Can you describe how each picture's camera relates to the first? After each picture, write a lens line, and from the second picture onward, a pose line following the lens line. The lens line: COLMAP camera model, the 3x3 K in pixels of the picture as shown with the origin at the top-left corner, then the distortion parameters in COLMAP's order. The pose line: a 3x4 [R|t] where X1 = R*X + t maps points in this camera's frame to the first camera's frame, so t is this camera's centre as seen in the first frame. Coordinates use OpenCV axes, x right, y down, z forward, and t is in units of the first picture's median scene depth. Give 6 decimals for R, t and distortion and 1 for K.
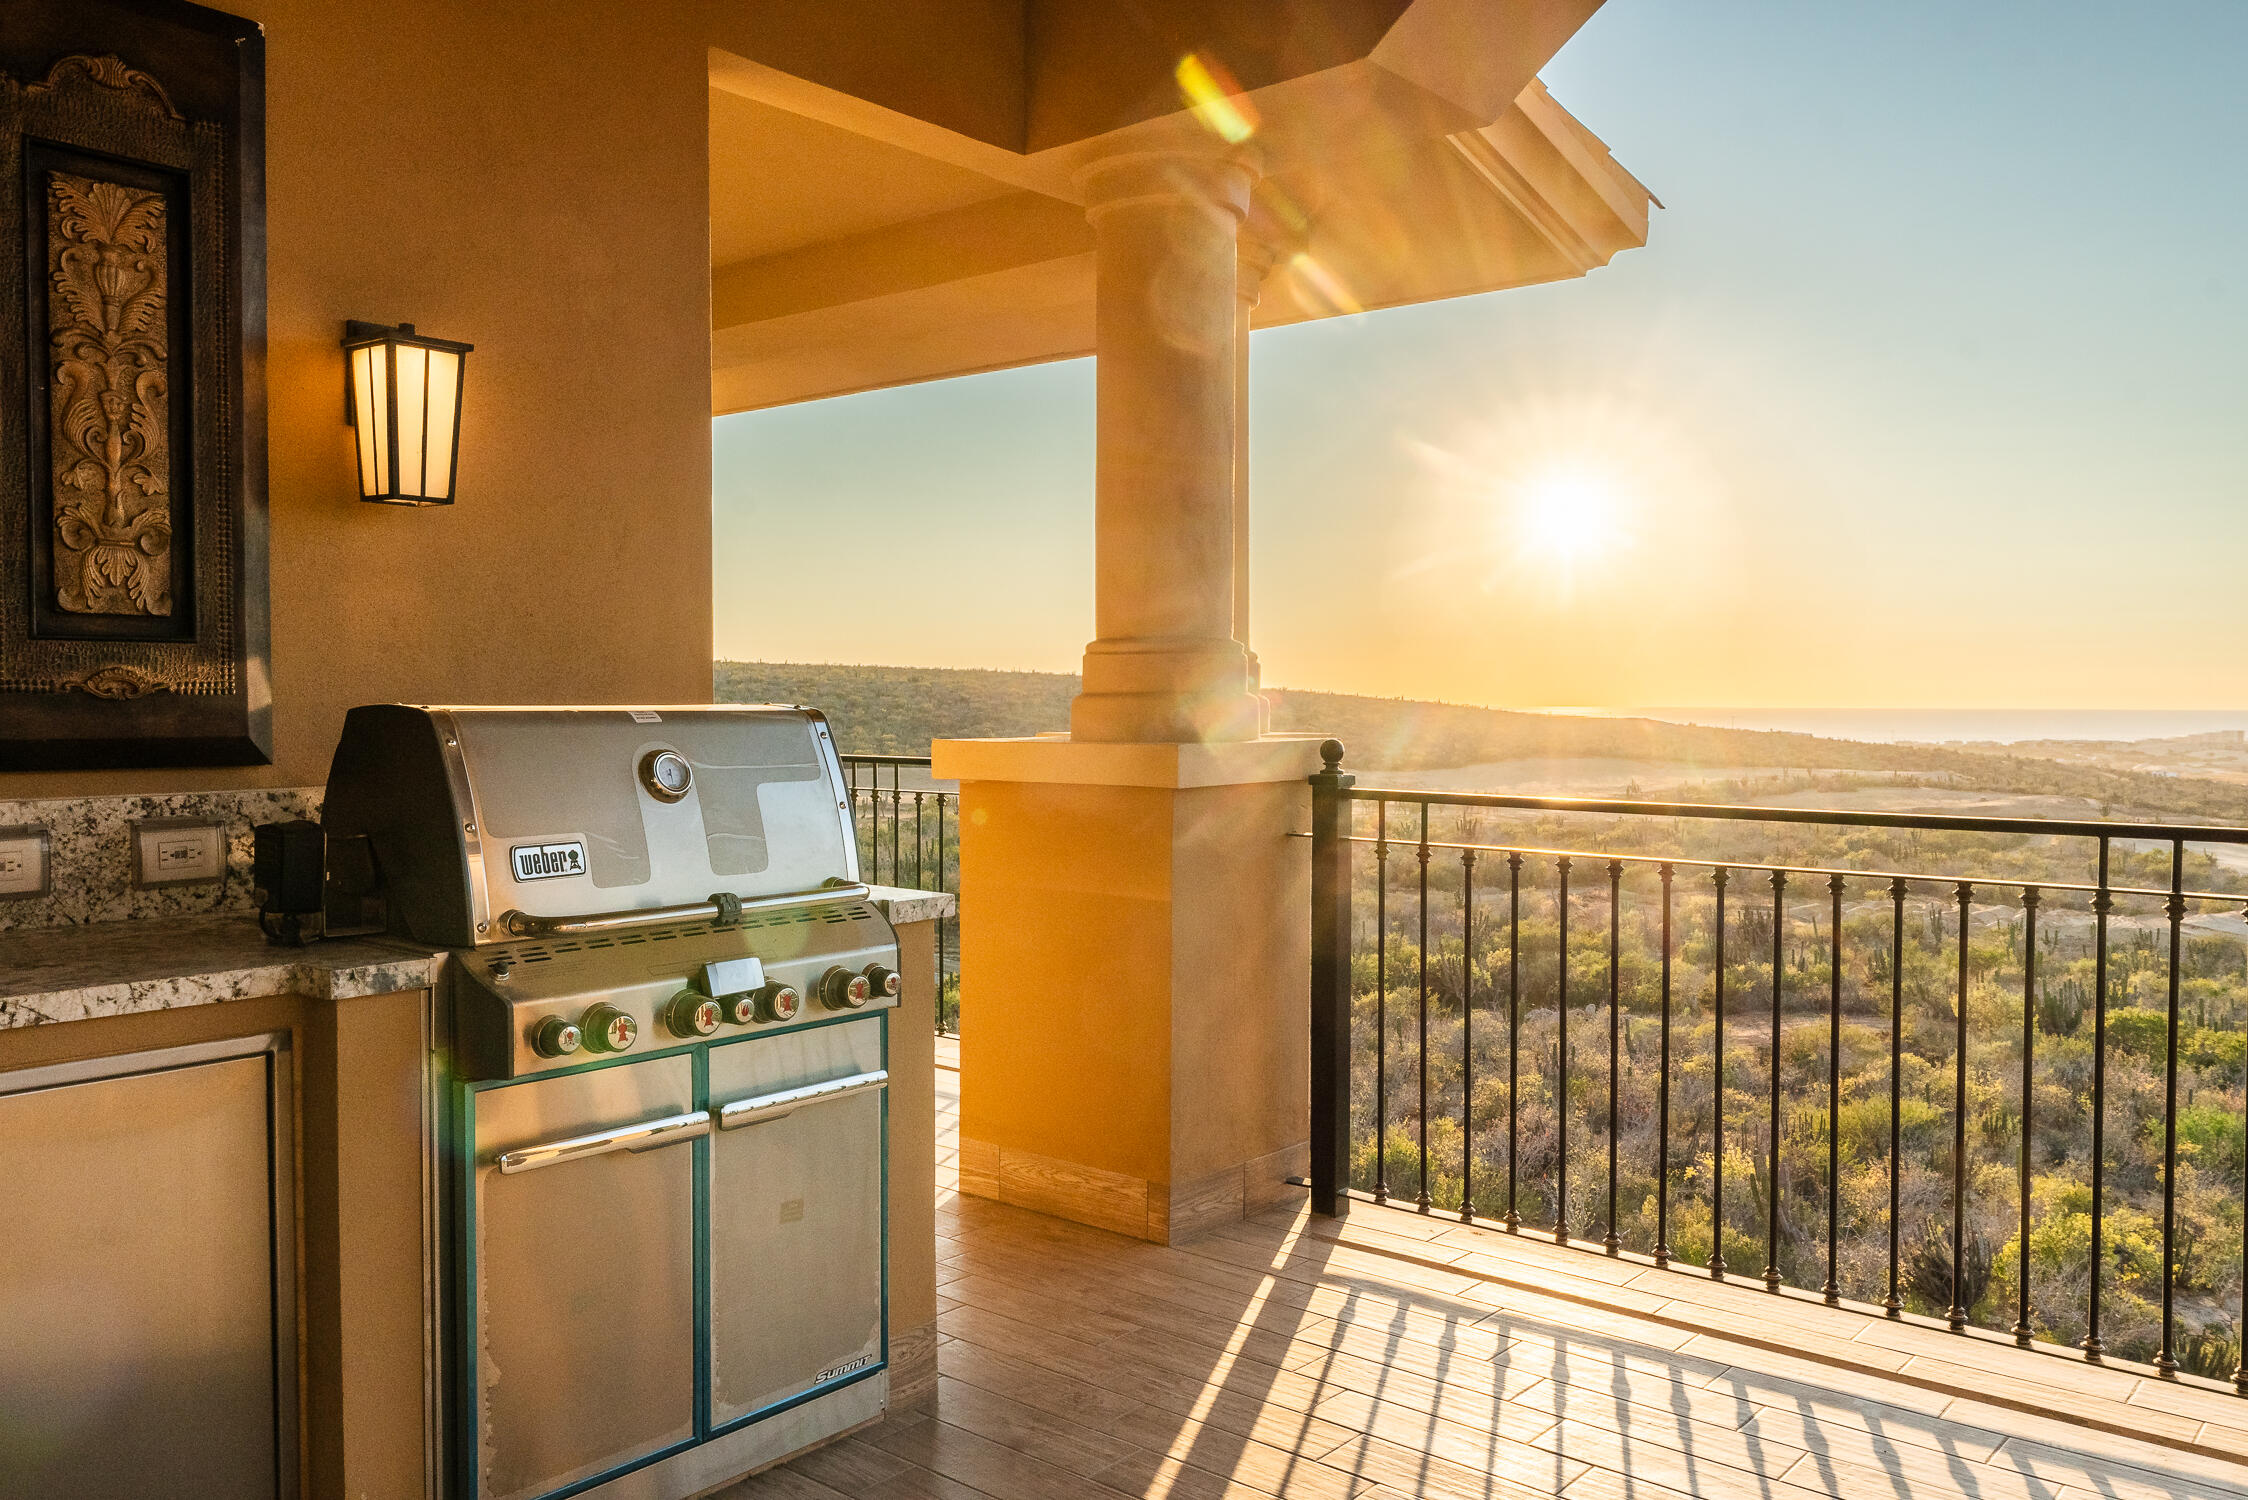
lens RADIAL K [[1740.7, 0, 1113.6], [0, 1740.7, 751.2], [0, 0, 1]] dist [0.005910, -0.003998]
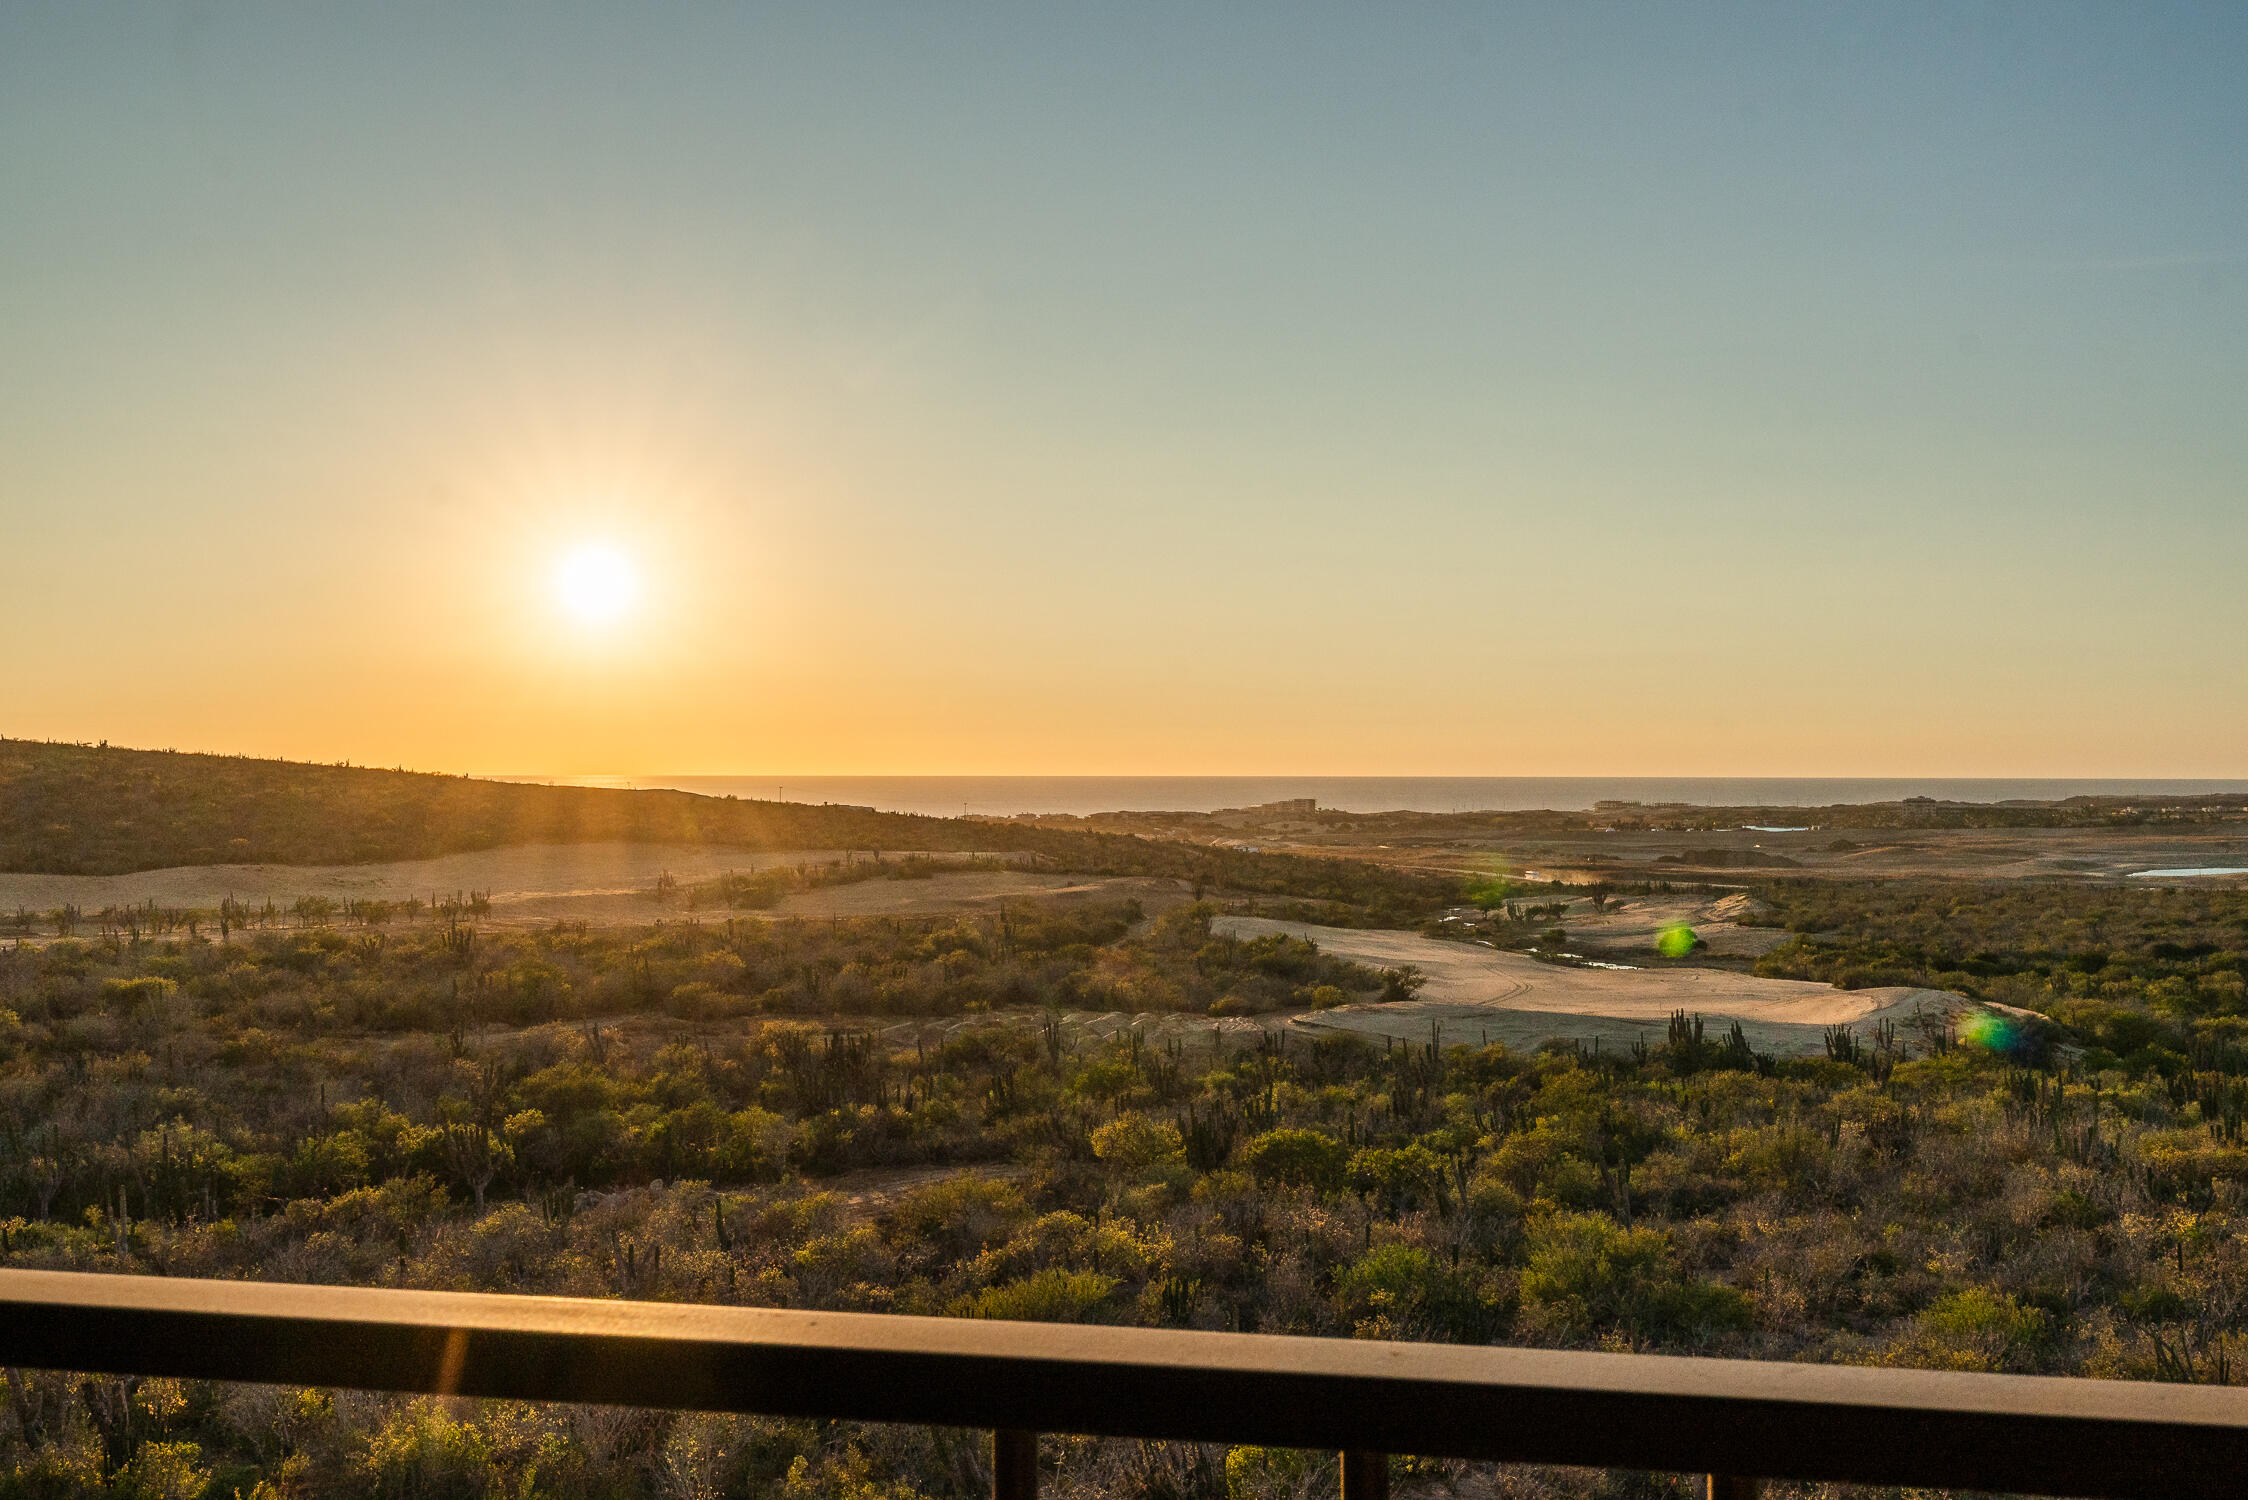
lens RADIAL K [[2277.6, 0, 1110.6], [0, 2277.6, 752.6], [0, 0, 1]] dist [-0.003934, 0.000000]
pose [[0.880600, 0.001570, 0.473858, -0.213670], [0.015224, 0.999385, -0.031603, -0.024041], [-0.473616, 0.035044, 0.880034, 0.981169]]
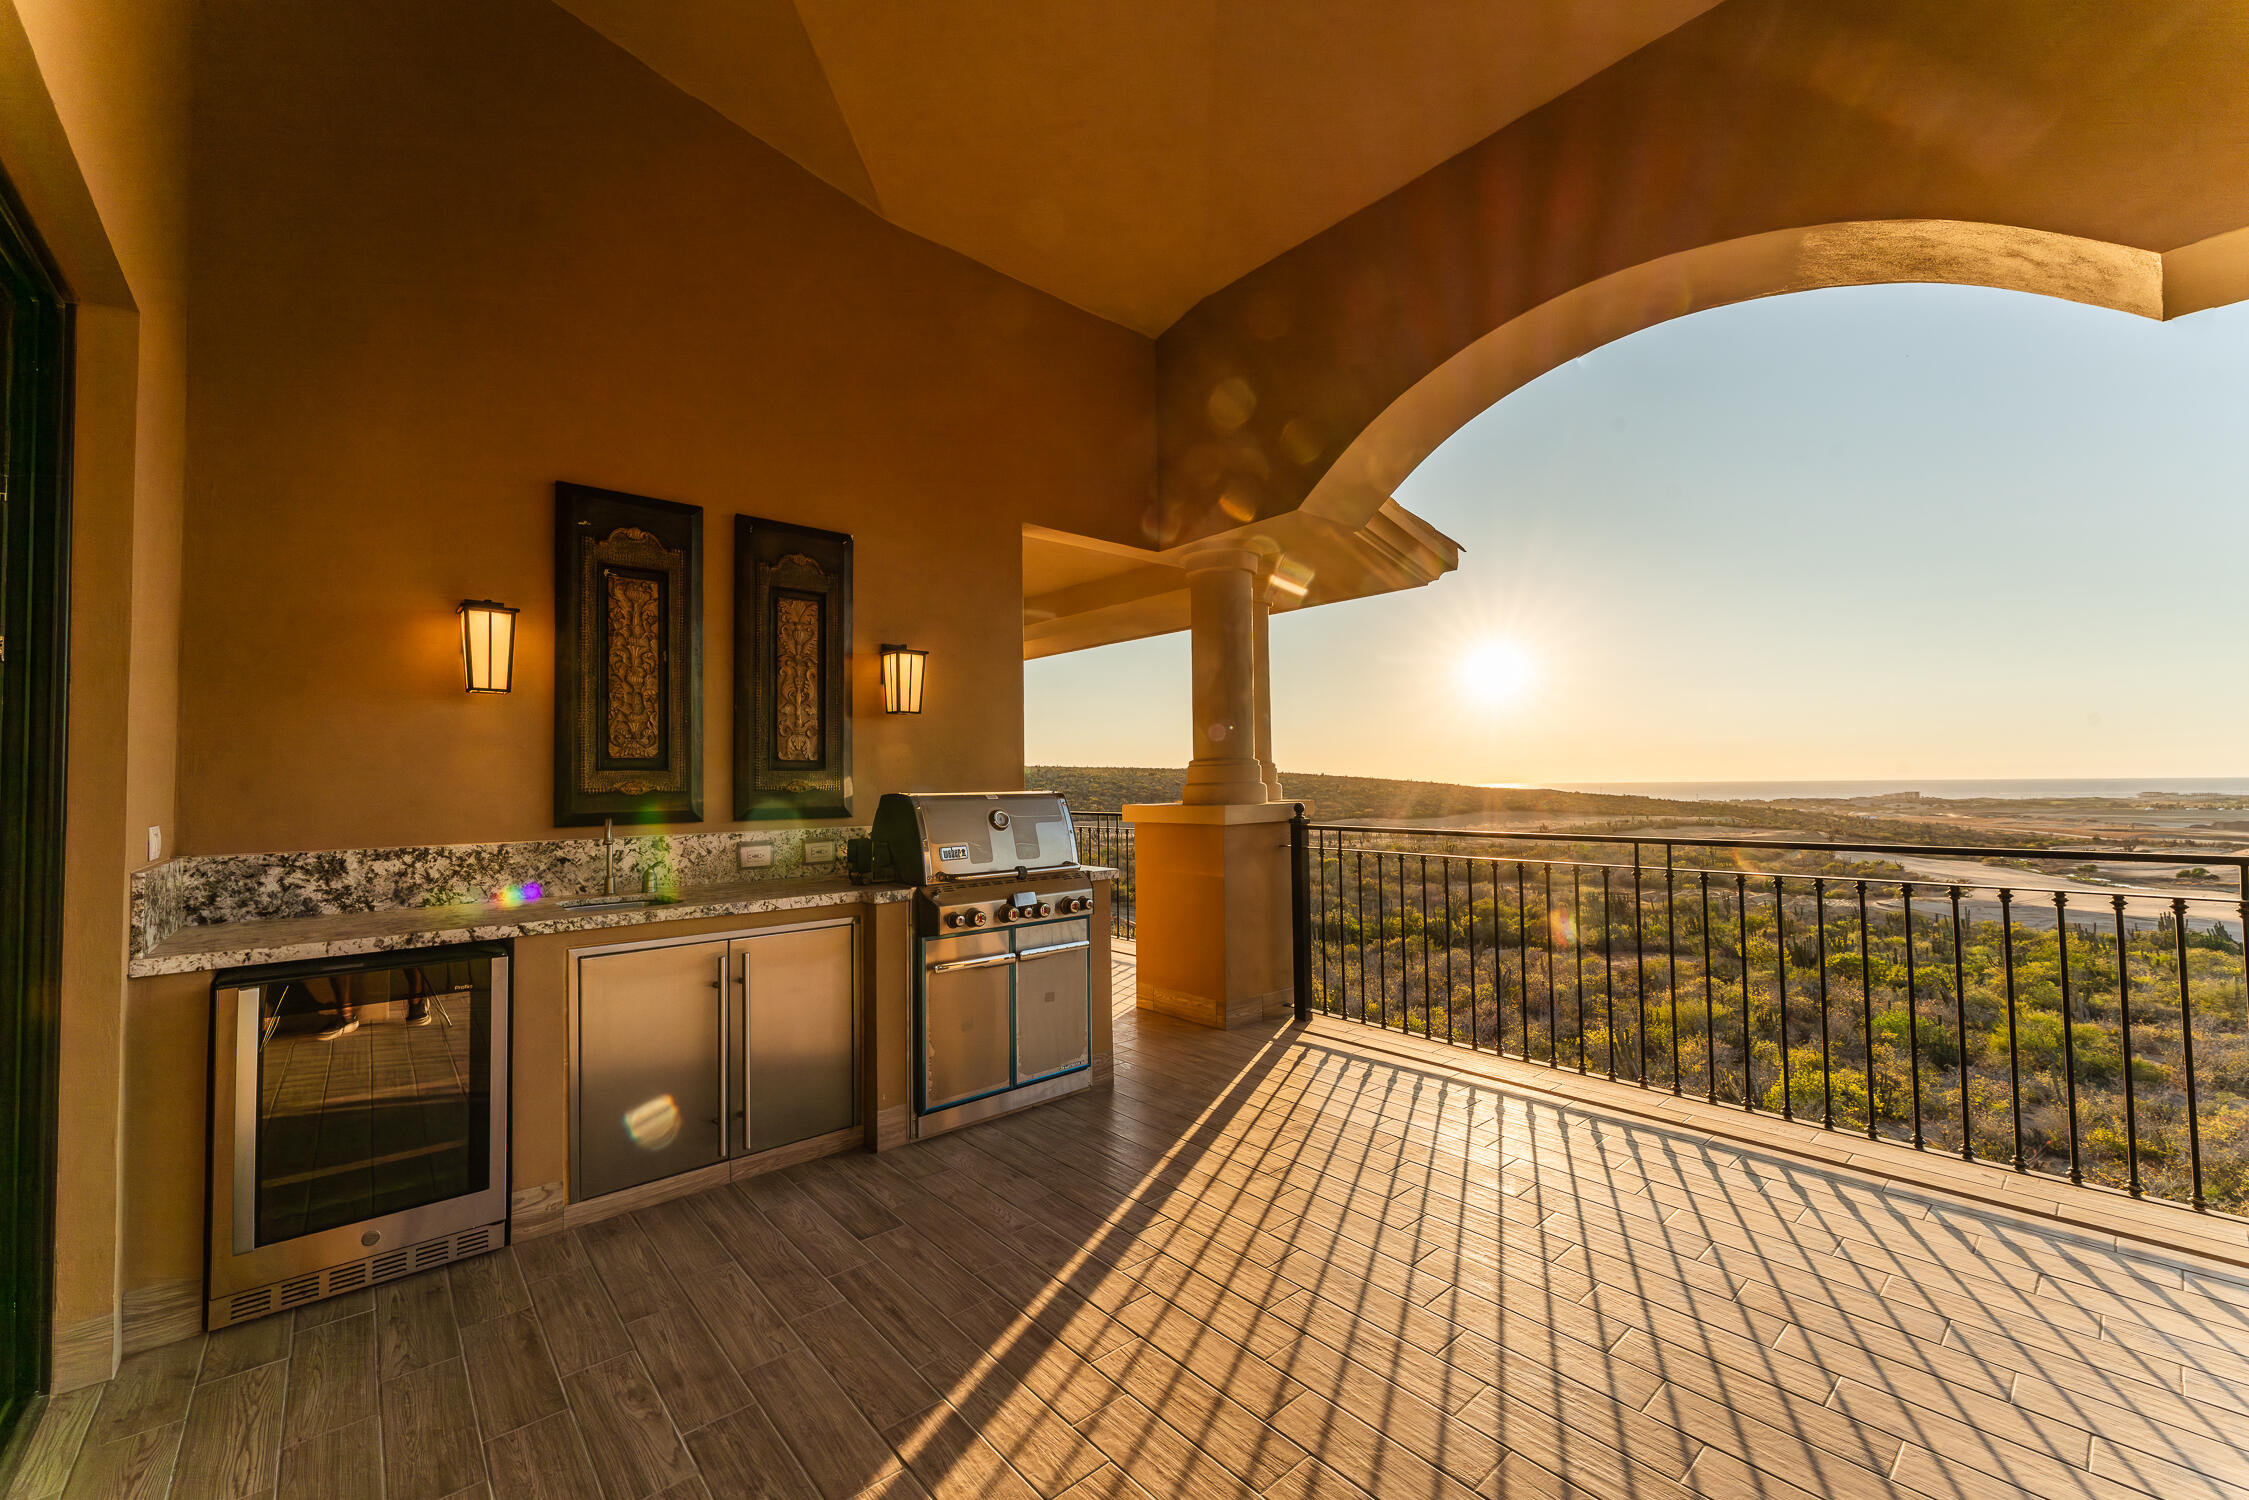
lens RADIAL K [[897.3, 0, 1120.3], [0, 897.3, 747.7], [0, 0, 1]] dist [0.007105, -0.000337]
pose [[0.988631, -0.020252, -0.148993, 0.056504], [0.009776, 0.997449, -0.070714, 0.001557], [0.150045, 0.068453, 0.986307, -0.134368]]
